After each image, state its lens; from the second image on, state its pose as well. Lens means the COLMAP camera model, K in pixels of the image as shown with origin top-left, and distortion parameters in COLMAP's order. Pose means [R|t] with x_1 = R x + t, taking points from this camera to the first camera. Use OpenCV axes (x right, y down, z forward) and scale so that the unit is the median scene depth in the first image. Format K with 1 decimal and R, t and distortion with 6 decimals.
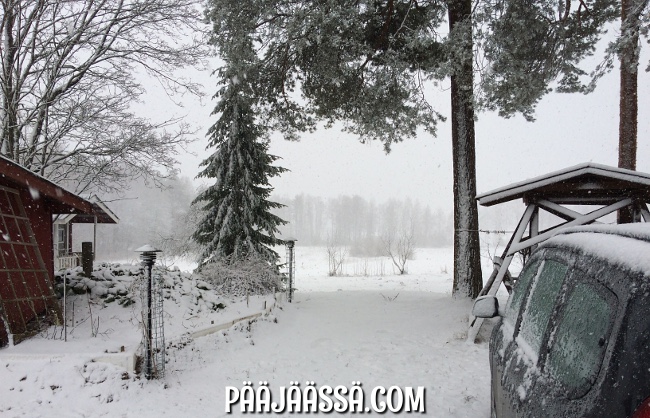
lens RADIAL K [[534.3, 0, 325.4], [0, 534.3, 245.2], [0, 0, 1]] dist [0.082341, -0.205391]
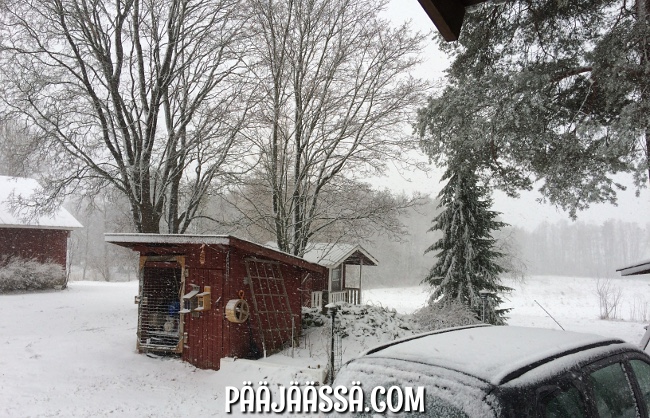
lens RADIAL K [[540.6, 0, 325.0], [0, 540.6, 209.0], [0, 0, 1]] dist [0.132704, -0.210927]
pose [[0.853202, -0.024649, -0.520997, 0.213048], [-0.030834, 0.994752, -0.097558, -0.051593], [0.520668, 0.099301, 0.847965, -0.186844]]
